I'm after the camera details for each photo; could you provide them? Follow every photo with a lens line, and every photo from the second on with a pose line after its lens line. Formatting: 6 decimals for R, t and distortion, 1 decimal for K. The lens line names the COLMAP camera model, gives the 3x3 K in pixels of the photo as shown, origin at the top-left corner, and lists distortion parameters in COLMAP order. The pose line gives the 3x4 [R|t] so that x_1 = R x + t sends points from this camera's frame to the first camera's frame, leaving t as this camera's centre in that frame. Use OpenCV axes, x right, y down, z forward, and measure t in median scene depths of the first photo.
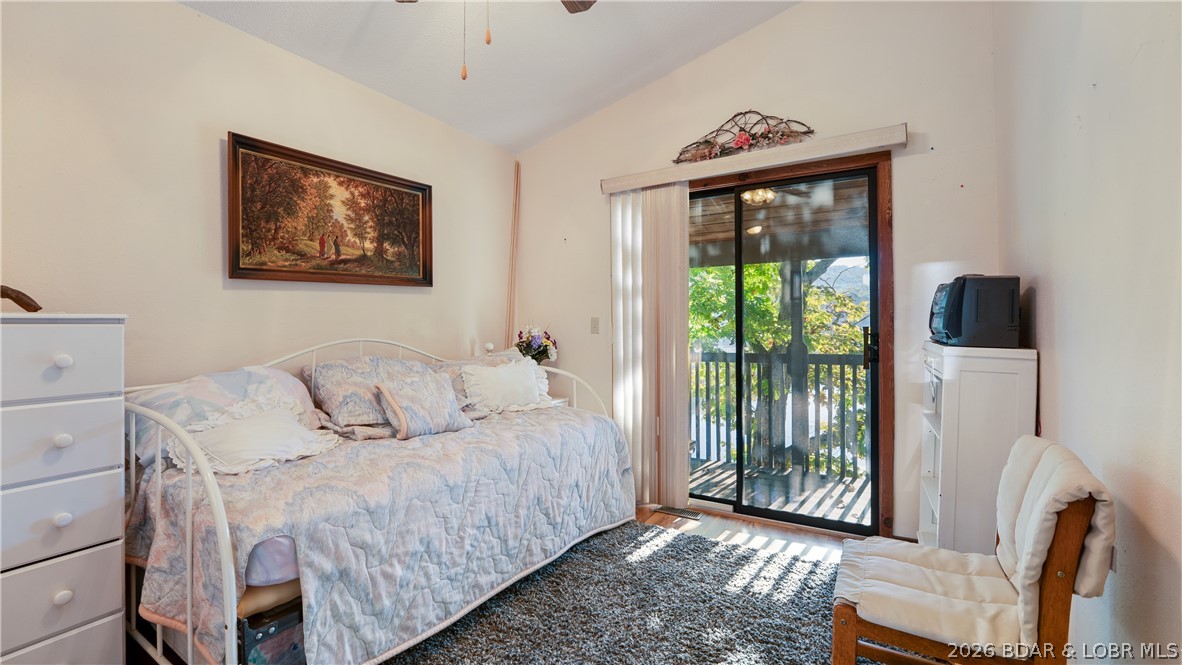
lens RADIAL K [[473.1, 0, 595.5], [0, 473.1, 305.0], [0, 0, 1]] dist [-0.002114, -0.000135]
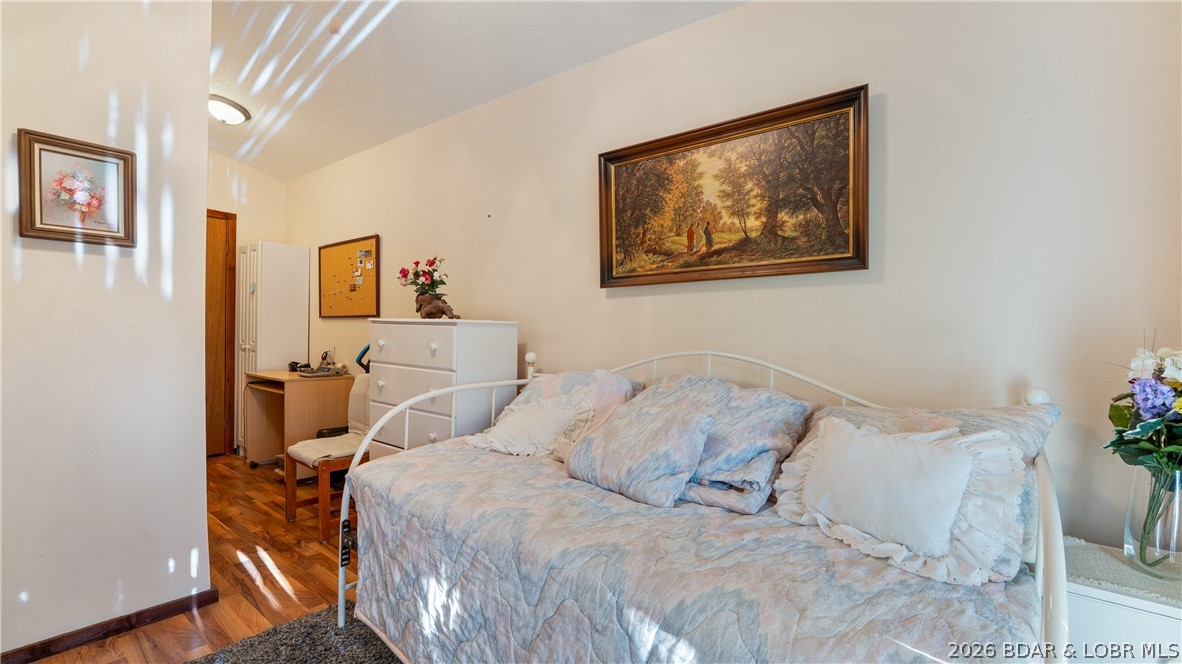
lens RADIAL K [[531.5, 0, 591.0], [0, 531.5, 332.0], [0, 0, 1]] dist [-0.001130, -0.000066]
pose [[-0.137454, 0.014448, -0.990403, 0.374432], [0.019837, 0.999733, 0.011831, 0.025046], [0.990309, -0.018021, -0.137704, 0.934891]]
